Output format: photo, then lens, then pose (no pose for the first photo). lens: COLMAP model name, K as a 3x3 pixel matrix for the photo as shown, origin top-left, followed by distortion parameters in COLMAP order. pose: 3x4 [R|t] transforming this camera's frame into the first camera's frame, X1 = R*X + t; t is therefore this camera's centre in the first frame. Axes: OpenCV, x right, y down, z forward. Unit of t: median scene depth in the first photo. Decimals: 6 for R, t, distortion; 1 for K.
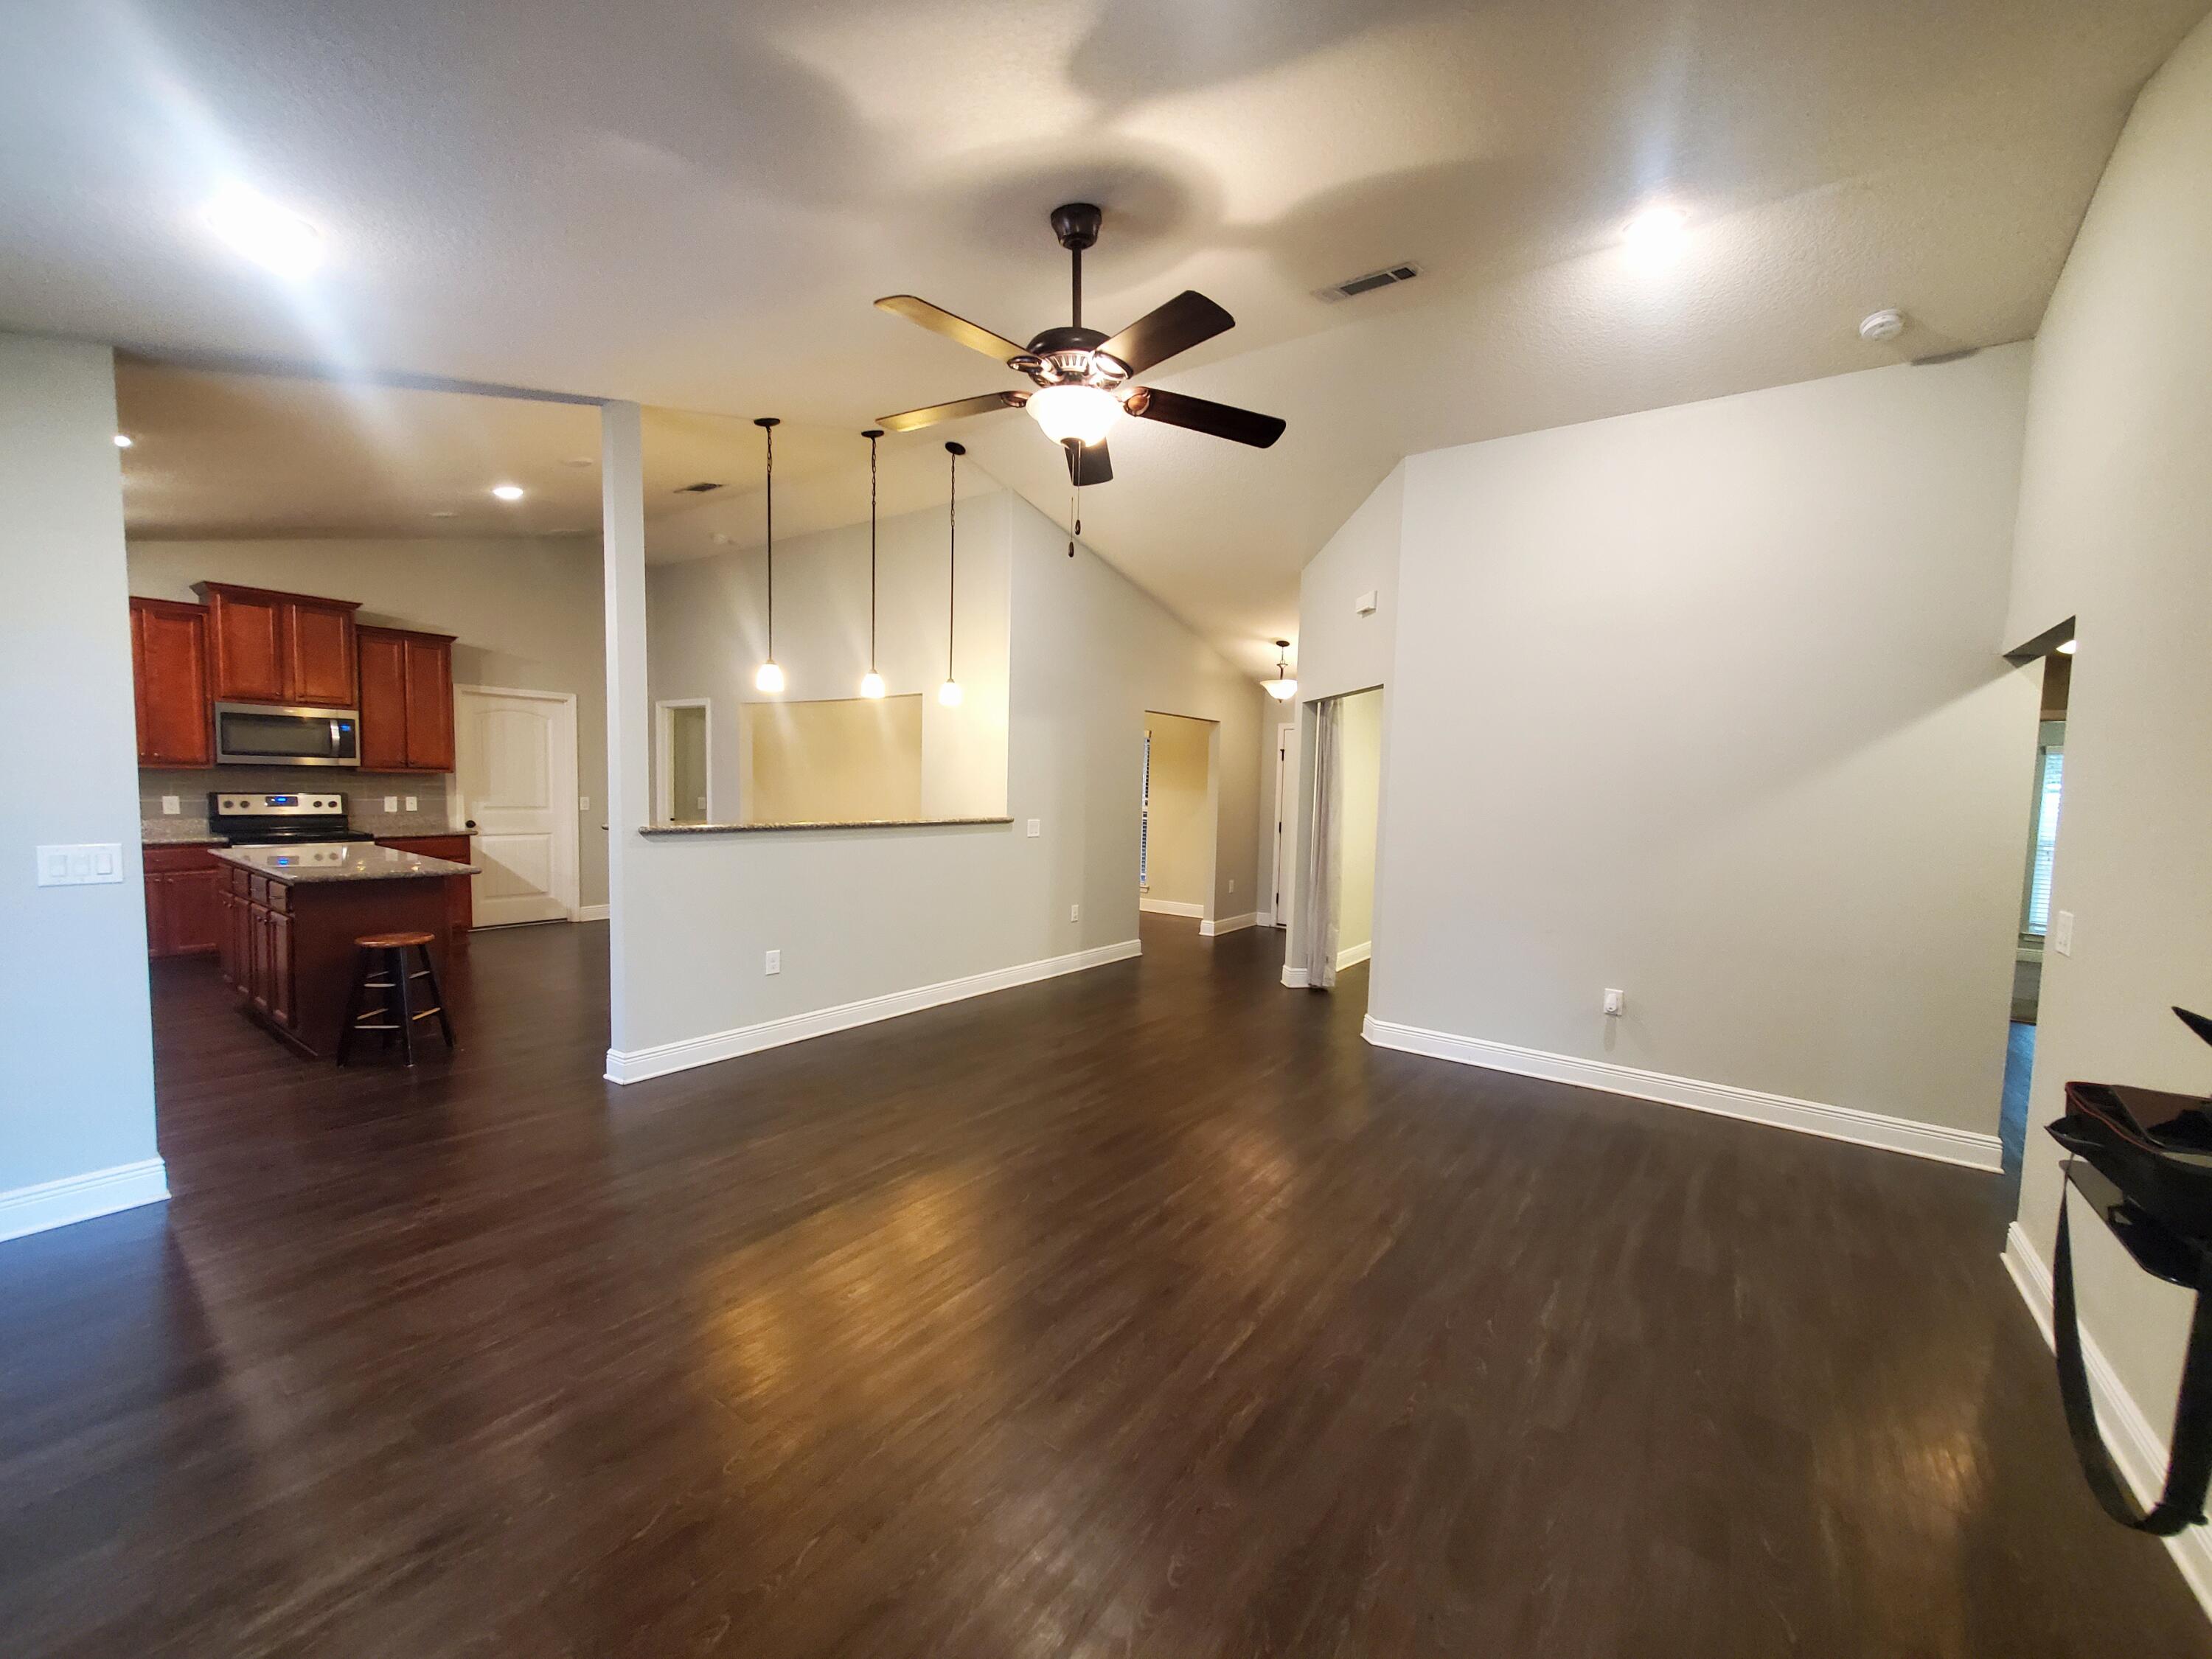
lens RADIAL K [[873.4, 0, 1131.5], [0, 873.4, 845.2], [0, 0, 1]] dist [0.000181, -0.000371]
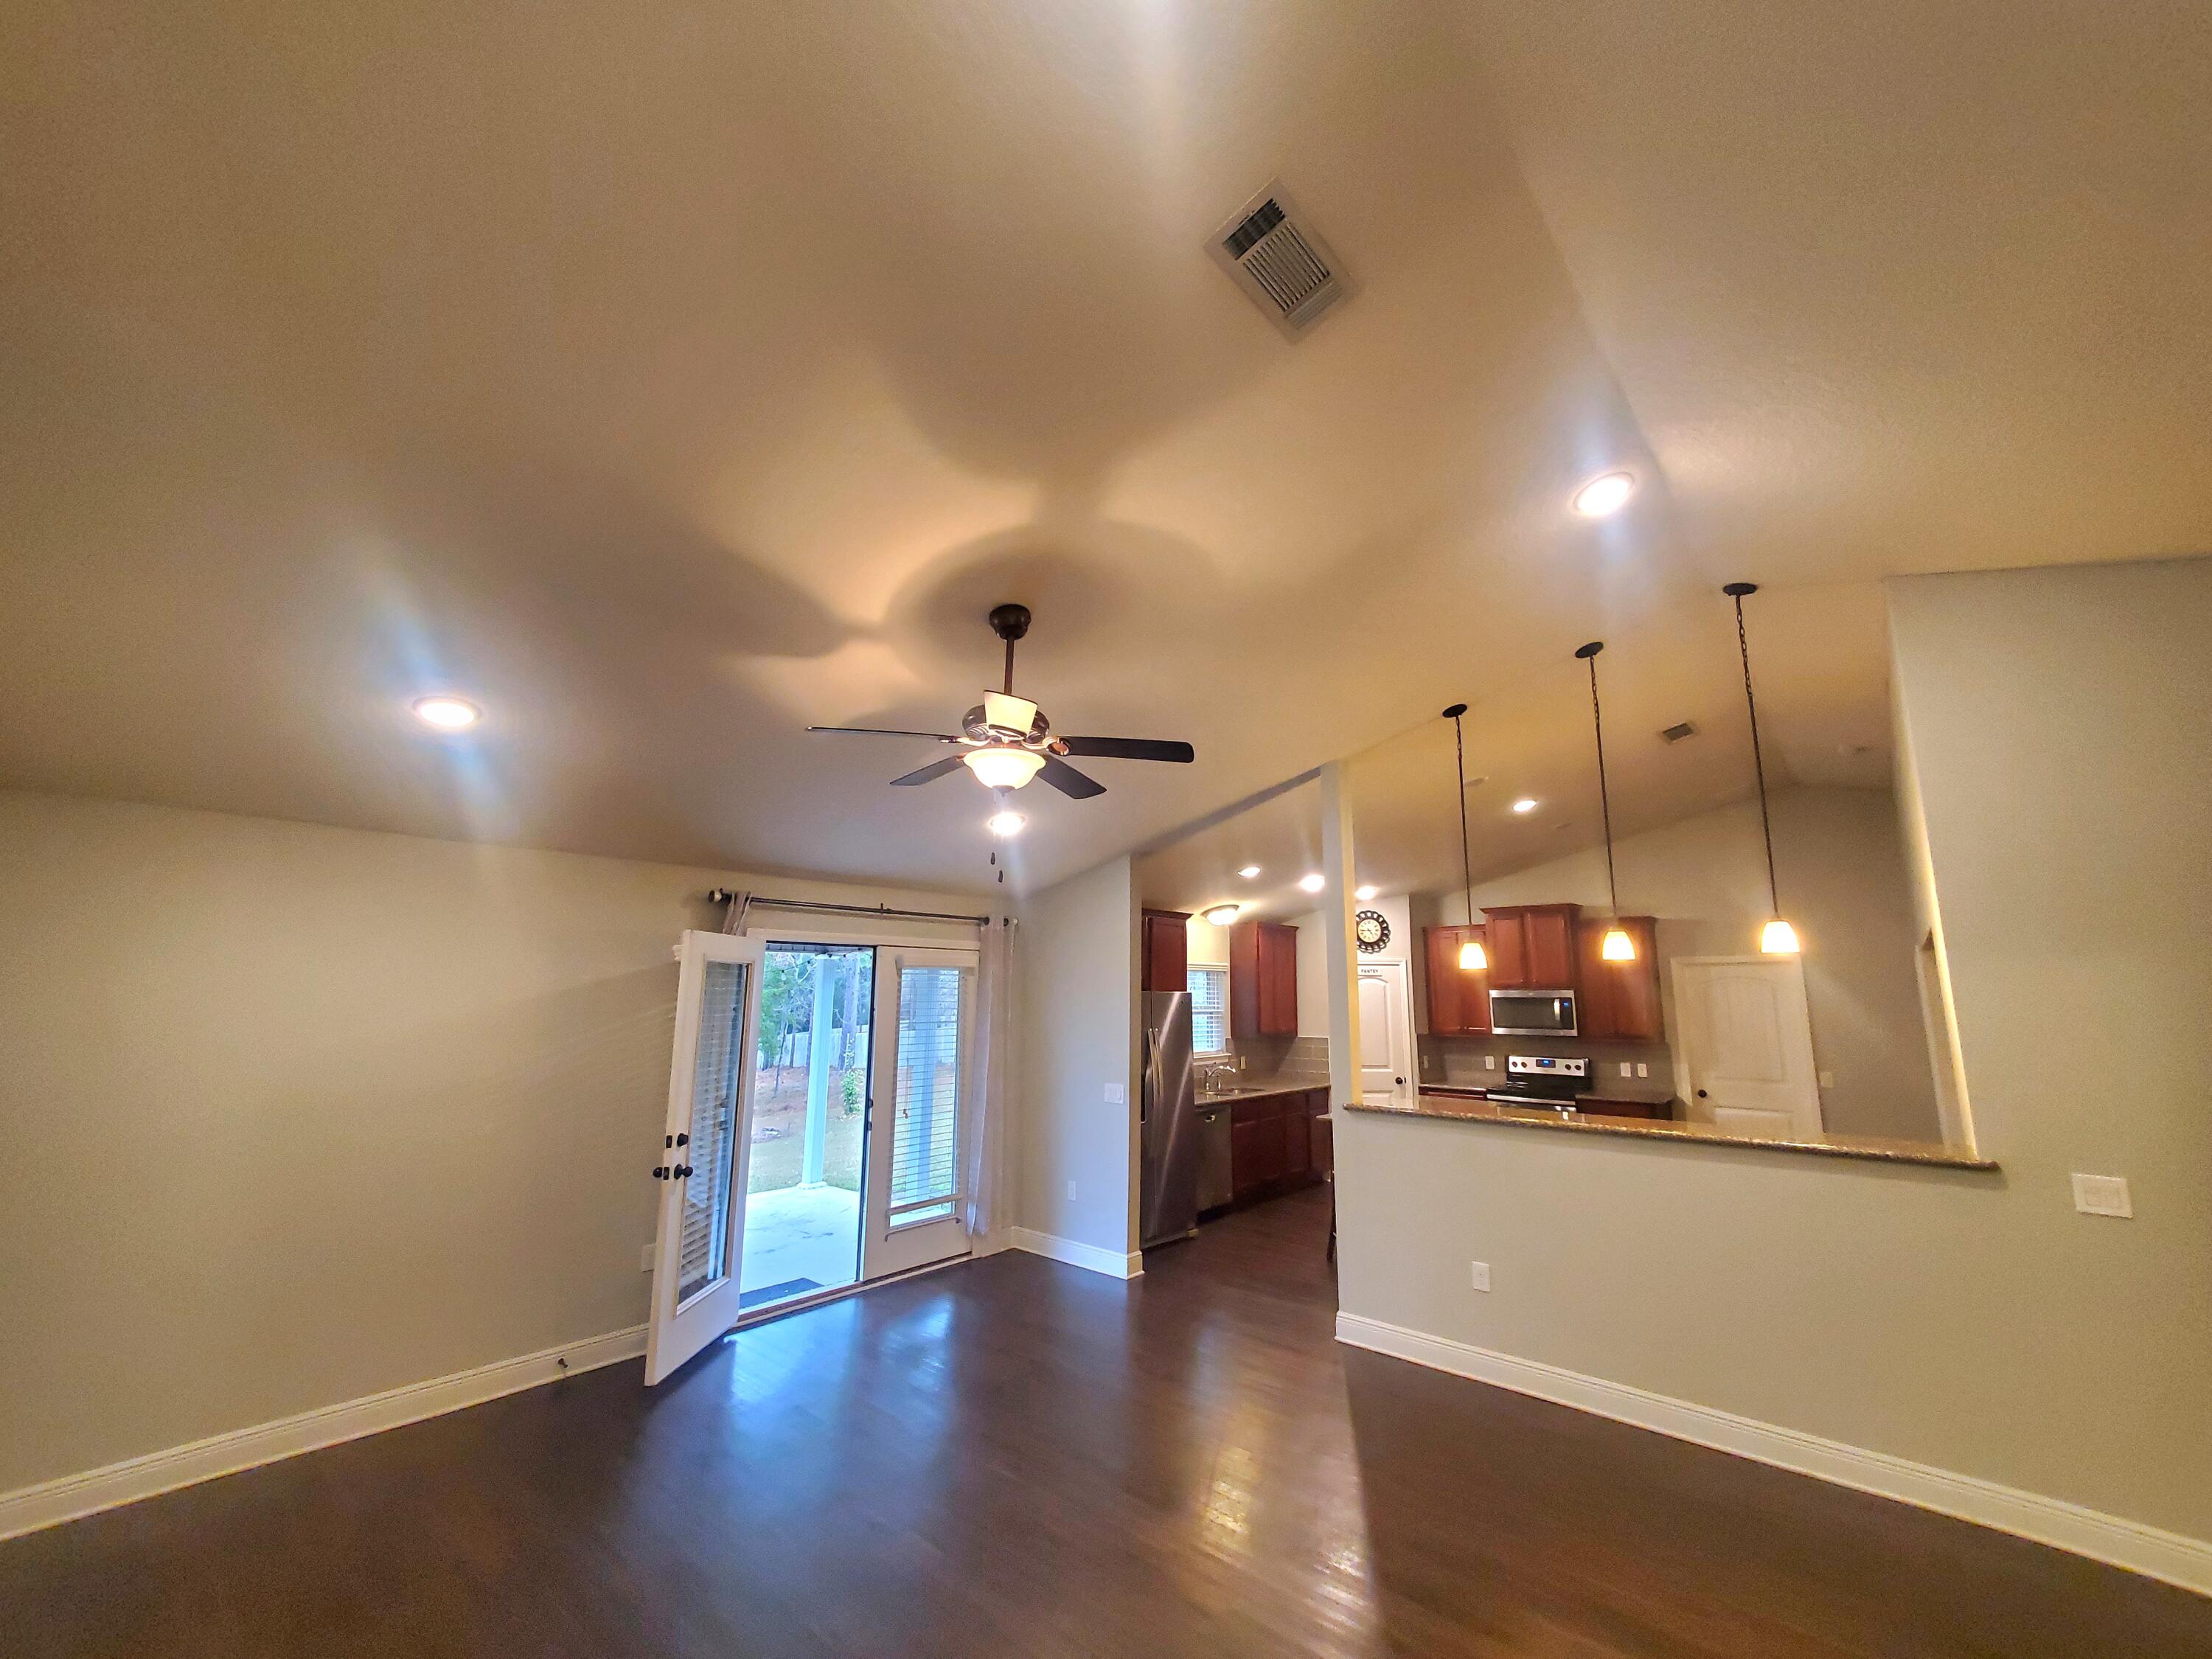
lens RADIAL K [[873.4, 0, 1131.5], [0, 873.4, 845.2], [0, 0, 1]] dist [0.000181, -0.000371]
pose [[-0.110105, -0.199383, -0.973716, 0.409386], [-0.078202, 0.978373, -0.191494, -0.069033], [0.990839, 0.055062, -0.123316, 0.520641]]
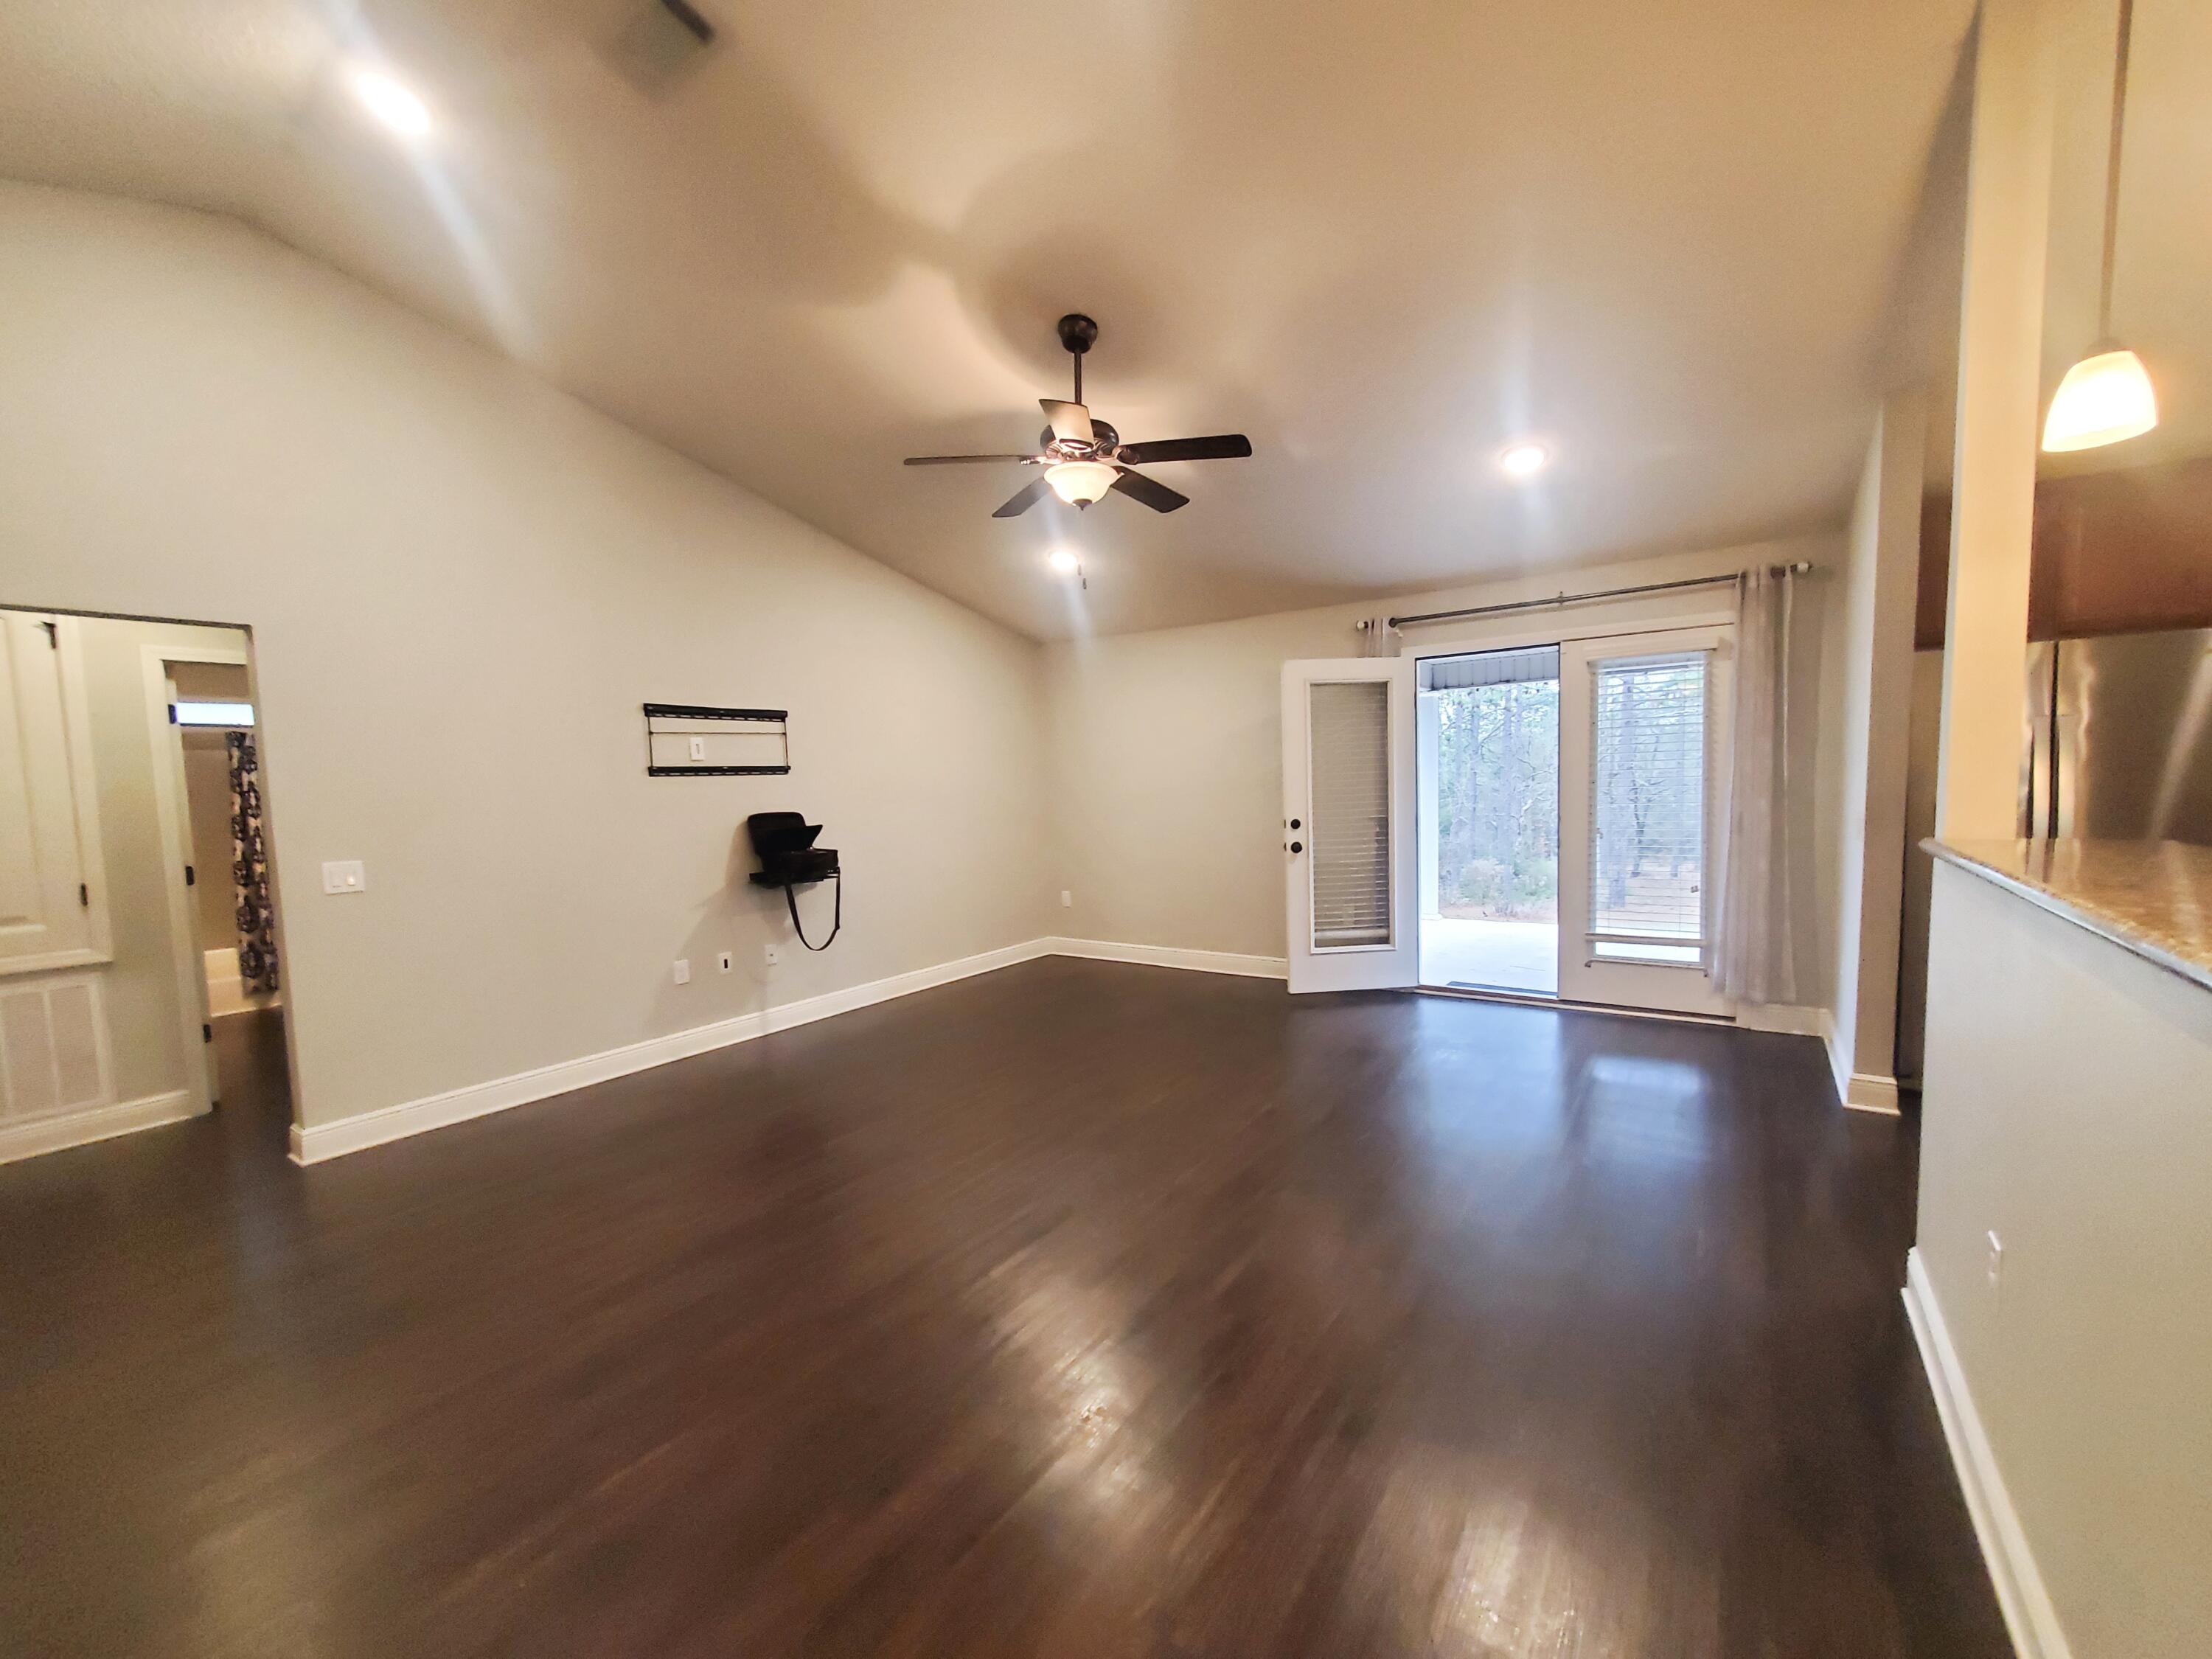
lens RADIAL K [[873.4, 0, 1131.5], [0, 873.4, 845.2], [0, 0, 1]] dist [0.000181, -0.000371]
pose [[-0.999991, 0.001956, -0.003885, -0.048369], [0.001358, 0.988941, 0.148301, -0.056753], [0.004132, 0.148295, -0.988935, 0.928107]]
